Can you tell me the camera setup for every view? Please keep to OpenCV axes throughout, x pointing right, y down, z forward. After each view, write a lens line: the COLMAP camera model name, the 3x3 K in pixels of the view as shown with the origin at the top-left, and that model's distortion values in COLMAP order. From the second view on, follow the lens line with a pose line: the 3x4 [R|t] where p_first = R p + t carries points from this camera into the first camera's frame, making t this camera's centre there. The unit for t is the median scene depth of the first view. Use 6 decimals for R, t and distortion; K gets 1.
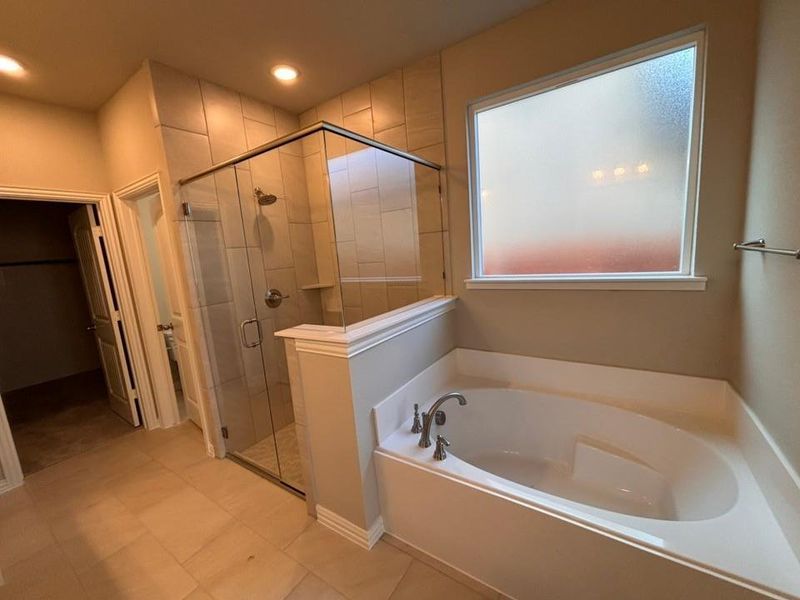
lens RADIAL K [[323.1, 0, 400.0], [0, 323.1, 300.0], [0, 0, 1]] dist [0.002892, -0.000210]
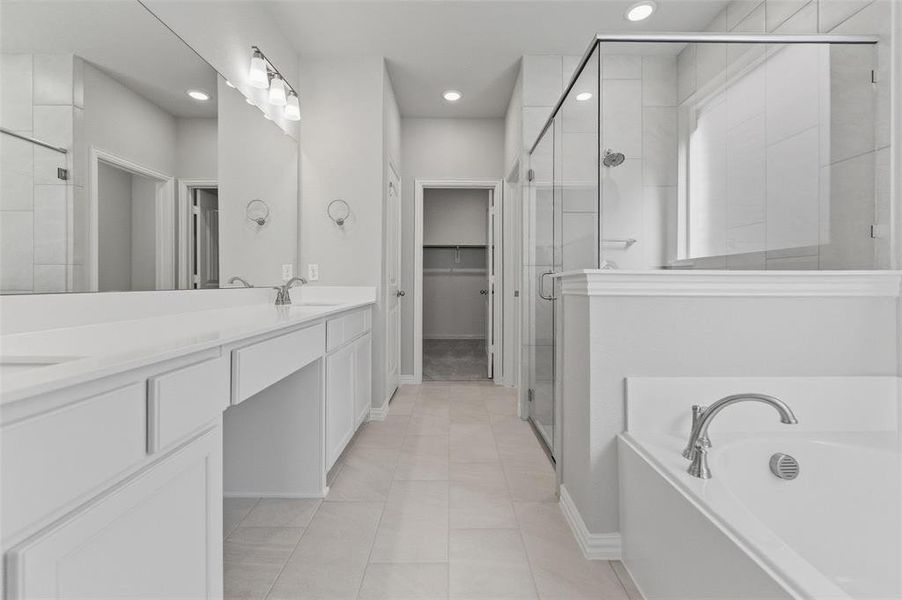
lens RADIAL K [[383.6, 0, 453.4], [0, 383.6, 284.9], [0, 0, 1]] dist [-0.002227, -0.000253]
pose [[0.558038, 0.087785, -0.825159, 0.351757], [-0.179137, 0.983686, -0.016496, 0.181763], [0.810249, 0.157022, 0.564660, 0.119526]]
